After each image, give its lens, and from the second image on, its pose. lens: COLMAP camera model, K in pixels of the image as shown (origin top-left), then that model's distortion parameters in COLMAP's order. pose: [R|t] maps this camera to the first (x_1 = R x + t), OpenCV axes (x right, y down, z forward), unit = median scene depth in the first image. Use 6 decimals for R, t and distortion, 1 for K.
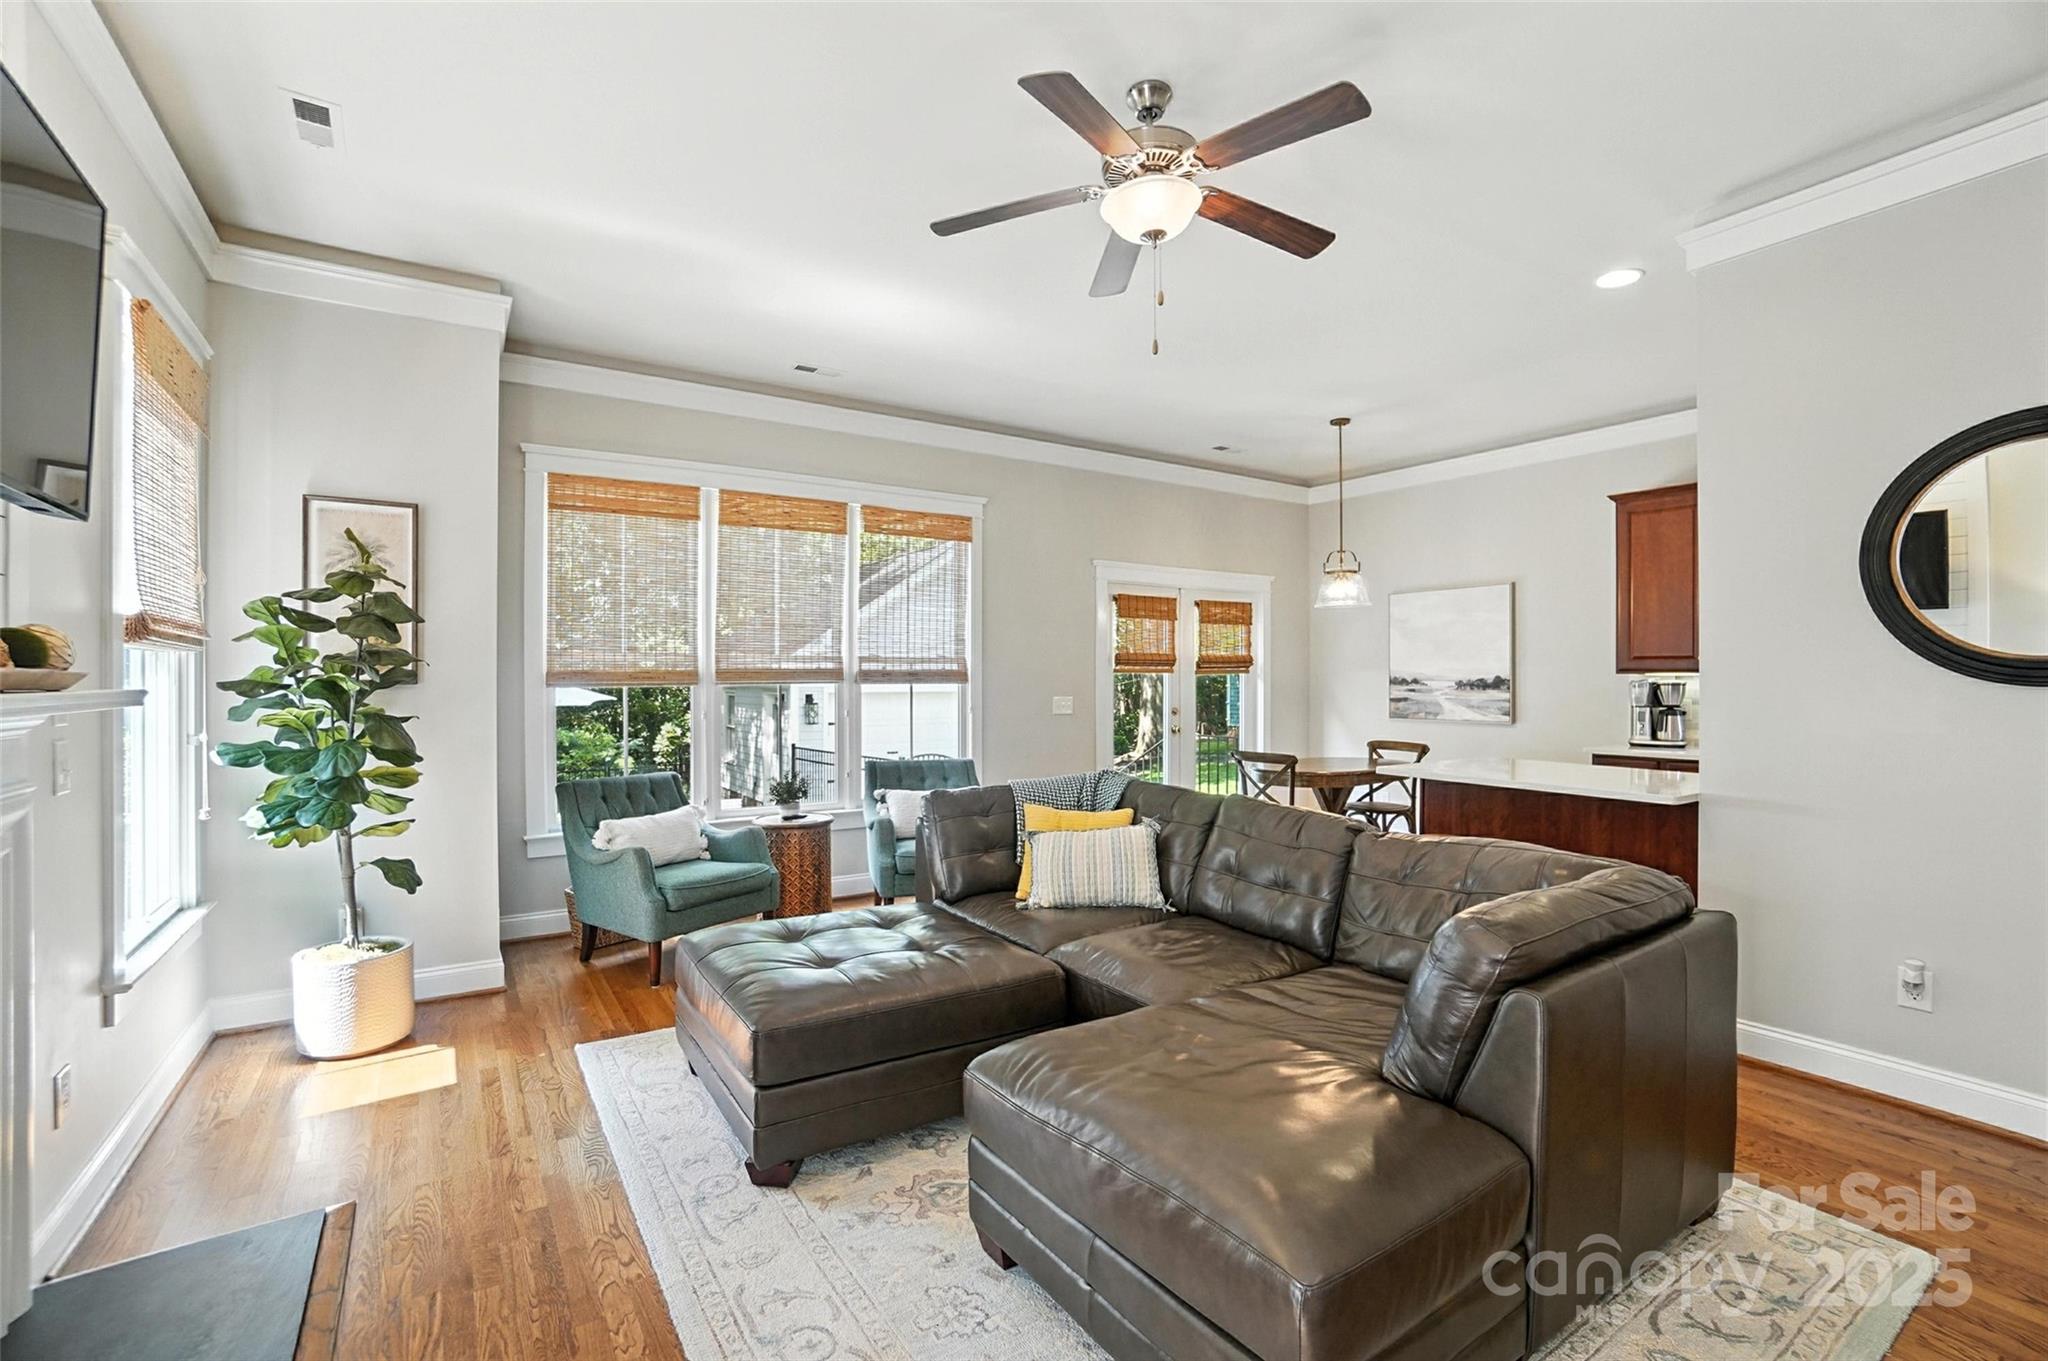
lens RADIAL K [[923.4, 0, 1037.7], [0, 923.4, 679.6], [0, 0, 1]] dist [-0.016808, 0.000915]
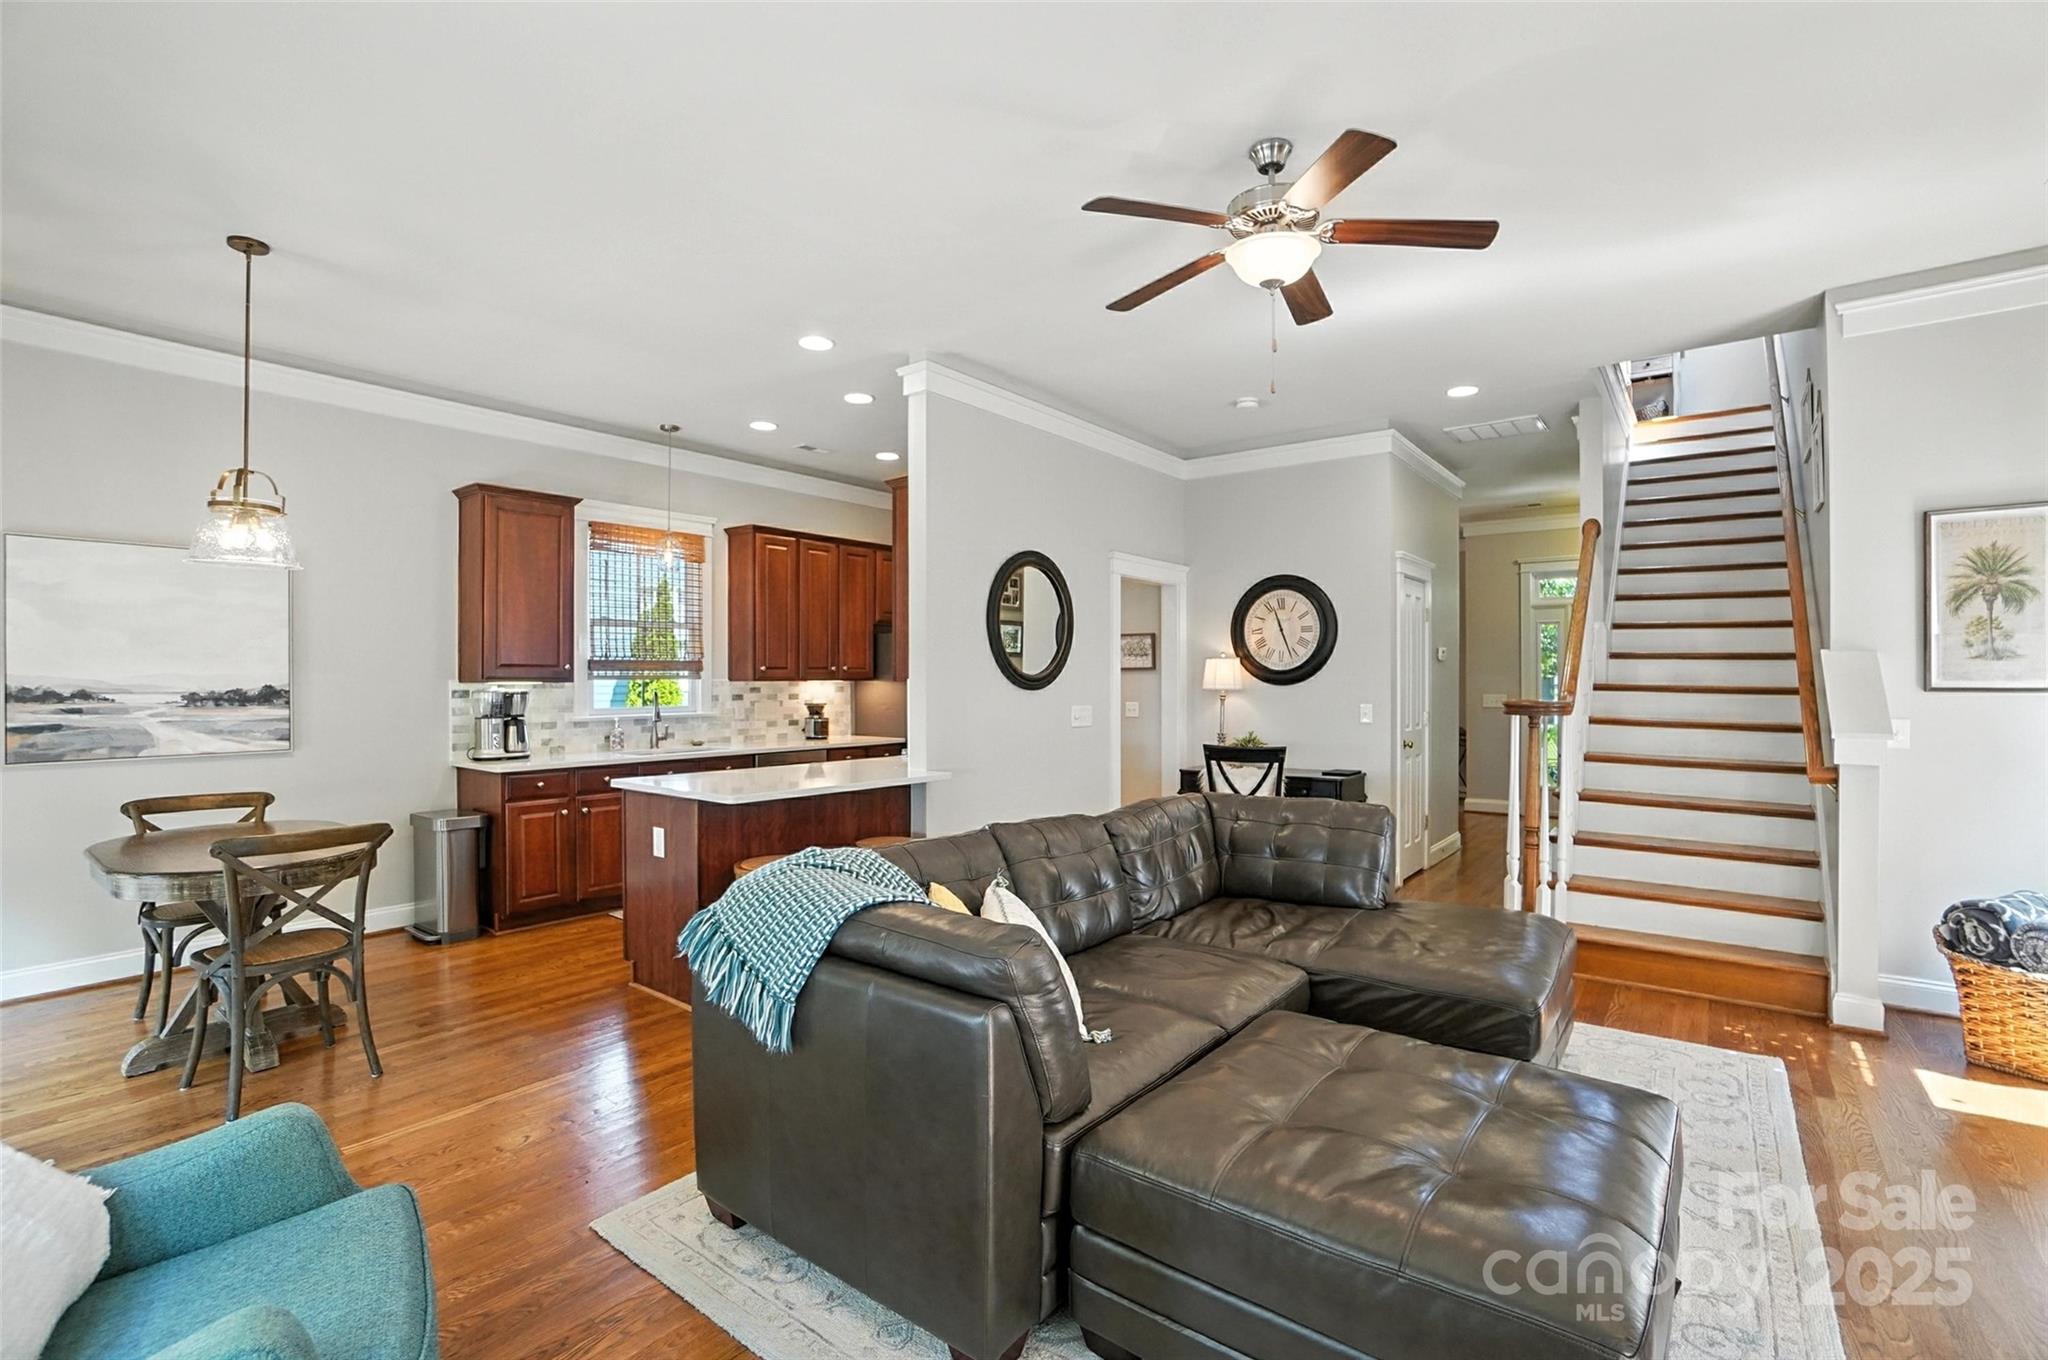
lens RADIAL K [[923.4, 0, 1014.0], [0, 923.4, 683.1], [0, 0, 1]] dist [-0.016808, 0.000915]
pose [[-0.303423, -0.005760, 0.952839, -0.336455], [0.001785, 0.999977, 0.006613, -0.009217], [-0.952854, 0.003708, -0.303406, 0.665589]]
